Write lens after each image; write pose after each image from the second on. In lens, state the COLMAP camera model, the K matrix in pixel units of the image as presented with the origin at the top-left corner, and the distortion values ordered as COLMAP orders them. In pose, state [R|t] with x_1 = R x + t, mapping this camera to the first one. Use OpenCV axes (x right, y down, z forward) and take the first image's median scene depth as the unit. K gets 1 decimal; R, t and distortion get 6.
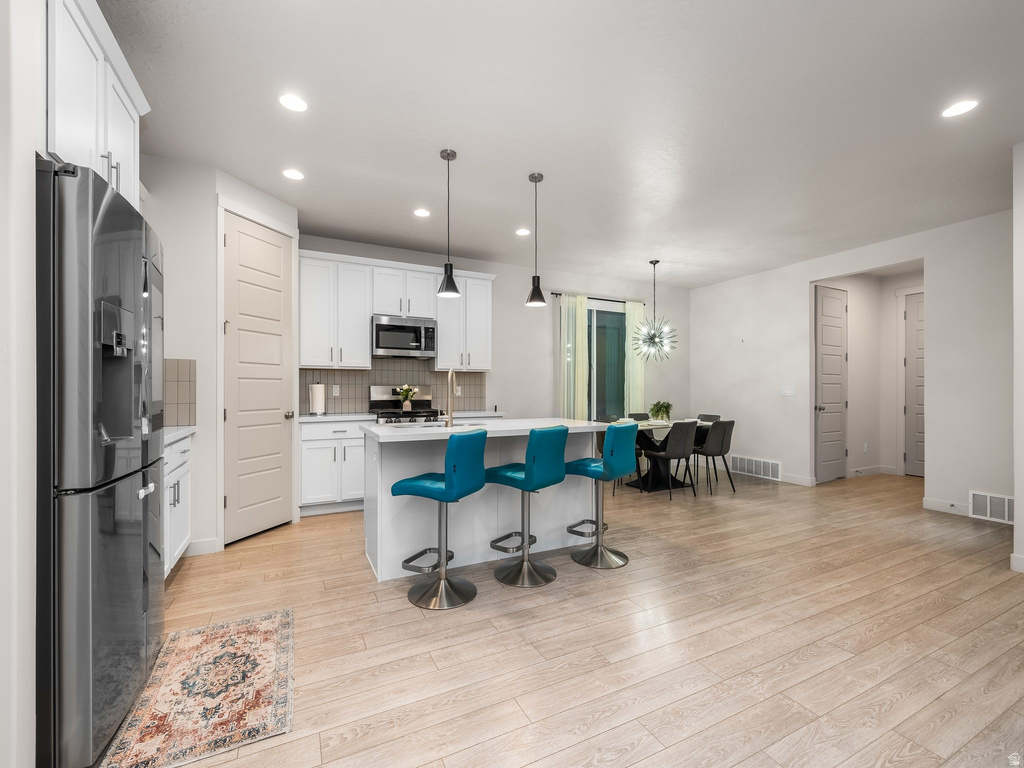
lens RADIAL K [[431.8, 0, 506.2], [0, 431.8, 389.6], [0, 0, 1]] dist [-0.000797, 0.000367]
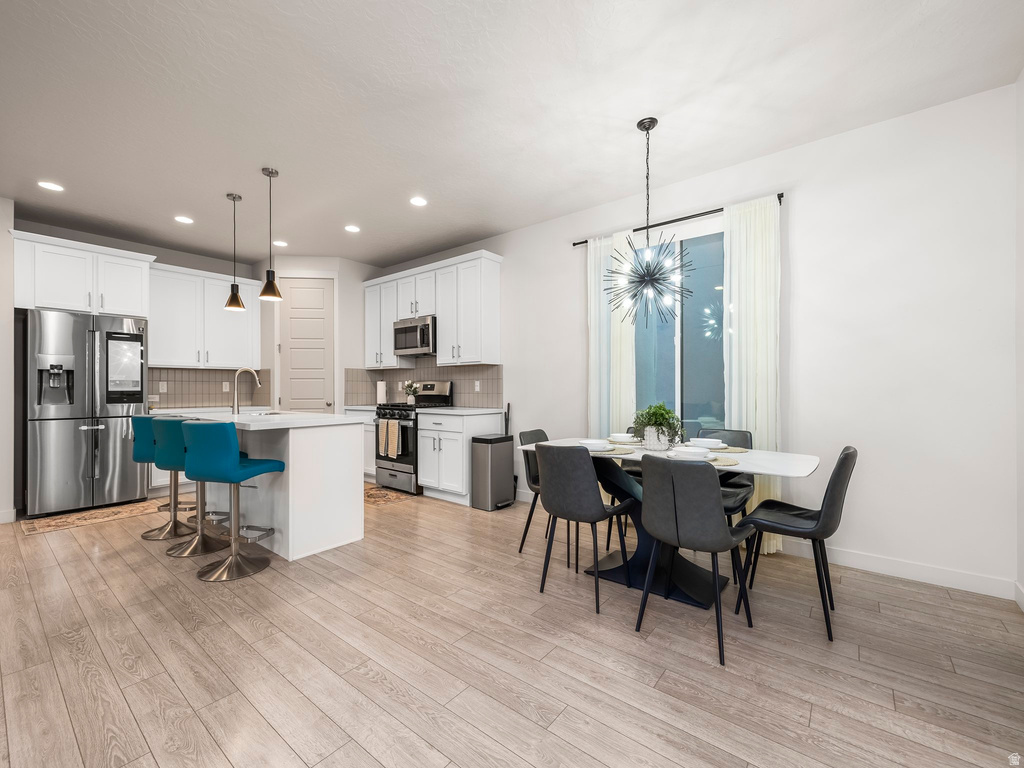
lens RADIAL K [[431.8, 0, 509.2], [0, 431.8, 388.2], [0, 0, 1]] dist [-0.000797, 0.000367]
pose [[0.423988, -0.001351, -0.905667, 1.059805], [0.005505, 0.999984, 0.001085, 0.009816], [0.905651, -0.005445, 0.423988, 0.939599]]
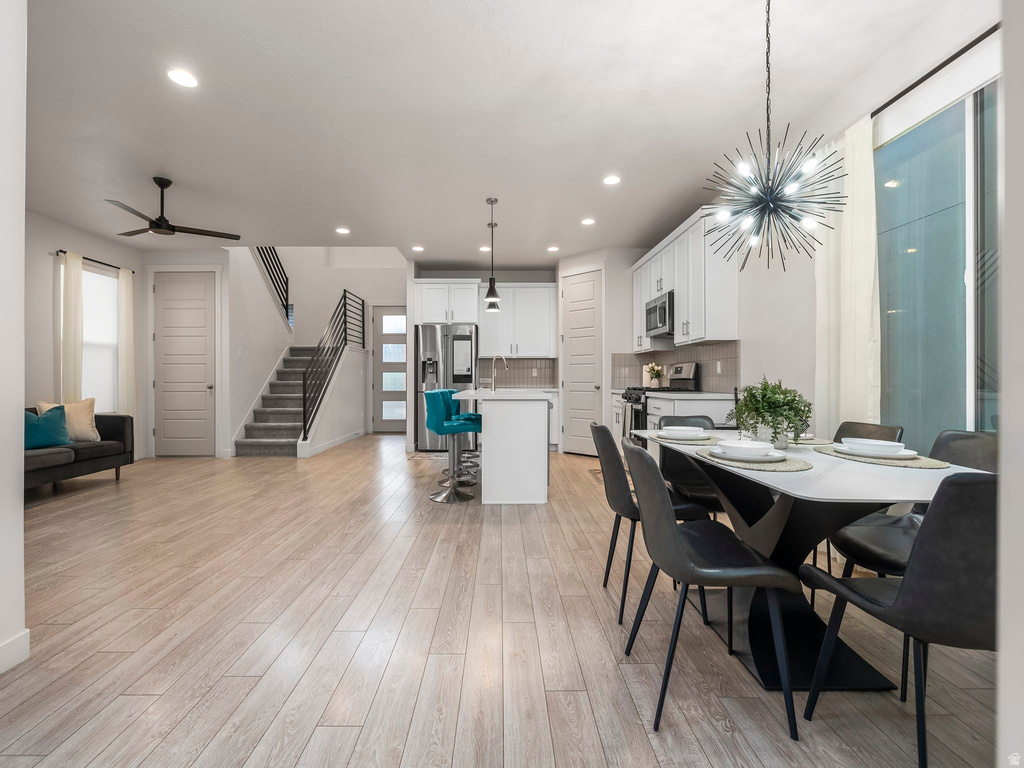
lens RADIAL K [[454.3, 0, 504.7], [0, 454.3, 377.1], [0, 0, 1]] dist [-0.004288, 0.000070]
pose [[-0.433482, -0.007583, -0.901130, 1.108717], [0.002161, 0.999953, -0.009454, 0.039125], [0.901160, -0.006045, -0.433445, 1.412205]]
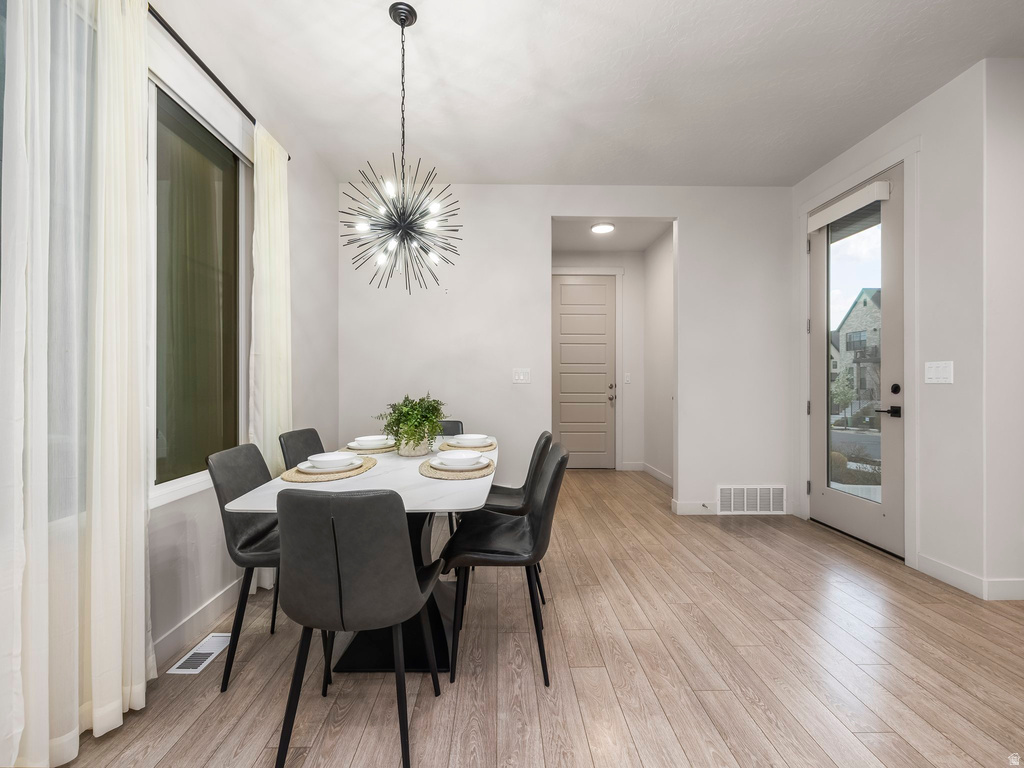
lens RADIAL K [[431.8, 0, 507.5], [0, 431.8, 382.5], [0, 0, 1]] dist [-0.000797, 0.000367]
pose [[0.424794, 0.001235, 0.905289, 0.074061], [-0.002681, 0.999996, -0.000107, 0.020733], [-0.905286, -0.002381, 0.424796, 1.116838]]
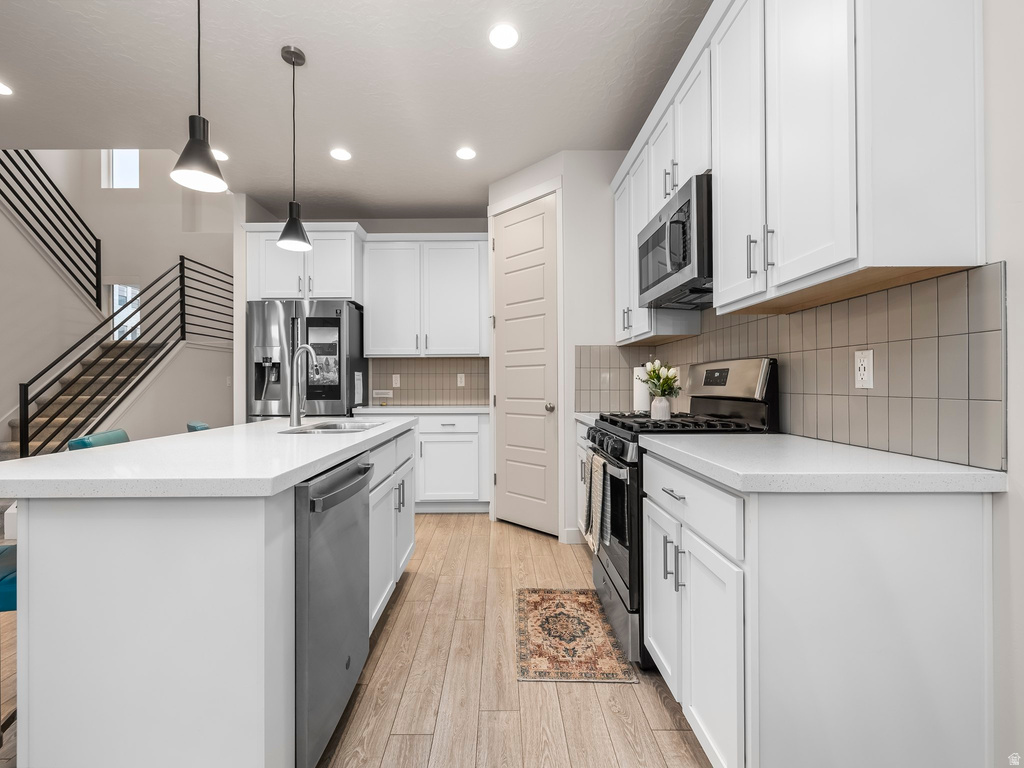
lens RADIAL K [[431.8, 0, 501.2], [0, 431.8, 384.6], [0, 0, 1]] dist [-0.000797, 0.000367]
pose [[-0.440610, 0.003194, -0.897693, 0.292722], [0.008192, 0.999966, -0.000463, 0.014577], [0.897661, -0.007558, -0.440621, 1.291526]]
